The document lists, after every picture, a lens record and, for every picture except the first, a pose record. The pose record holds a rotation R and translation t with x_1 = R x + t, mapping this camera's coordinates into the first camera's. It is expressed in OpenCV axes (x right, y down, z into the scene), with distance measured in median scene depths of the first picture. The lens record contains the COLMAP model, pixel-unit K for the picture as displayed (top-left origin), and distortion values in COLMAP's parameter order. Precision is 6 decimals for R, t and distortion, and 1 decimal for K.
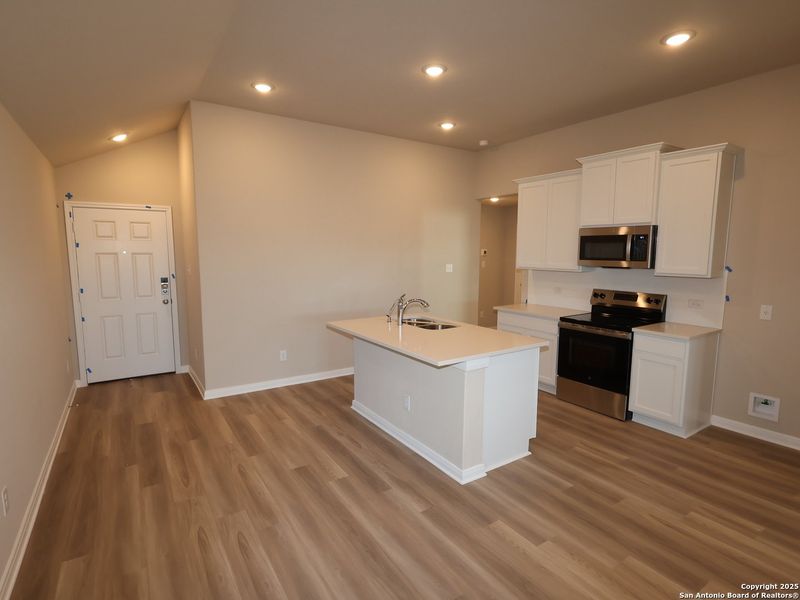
lens RADIAL K [[418.6, 0, 400.0], [0, 418.6, 300.0], [0, 0, 1]] dist [-0.002639, -0.000494]
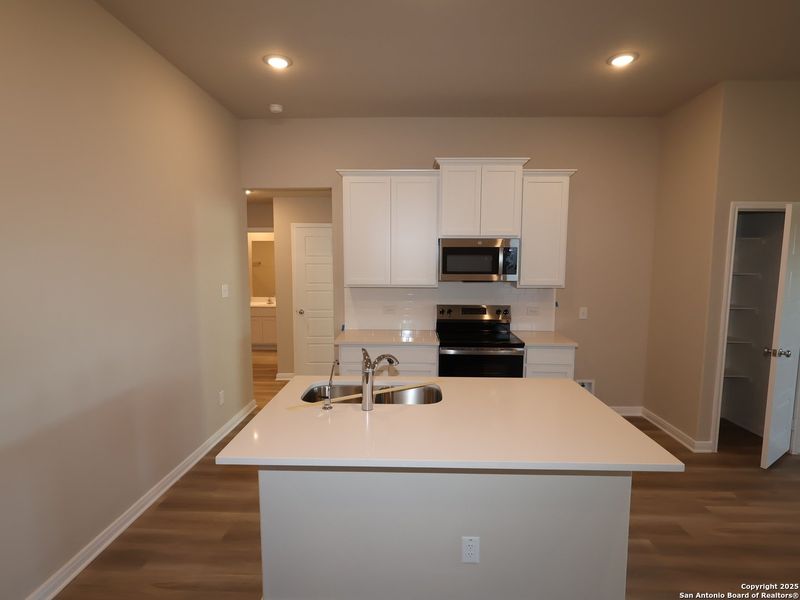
lens RADIAL K [[418.6, 0, 400.0], [0, 418.6, 300.0], [0, 0, 1]] dist [-0.002639, -0.000494]
pose [[0.574774, -0.081145, 0.814279, -0.376978], [0.094900, 0.994967, 0.032163, -0.086309], [-0.812791, 0.058789, 0.579582, 0.622883]]
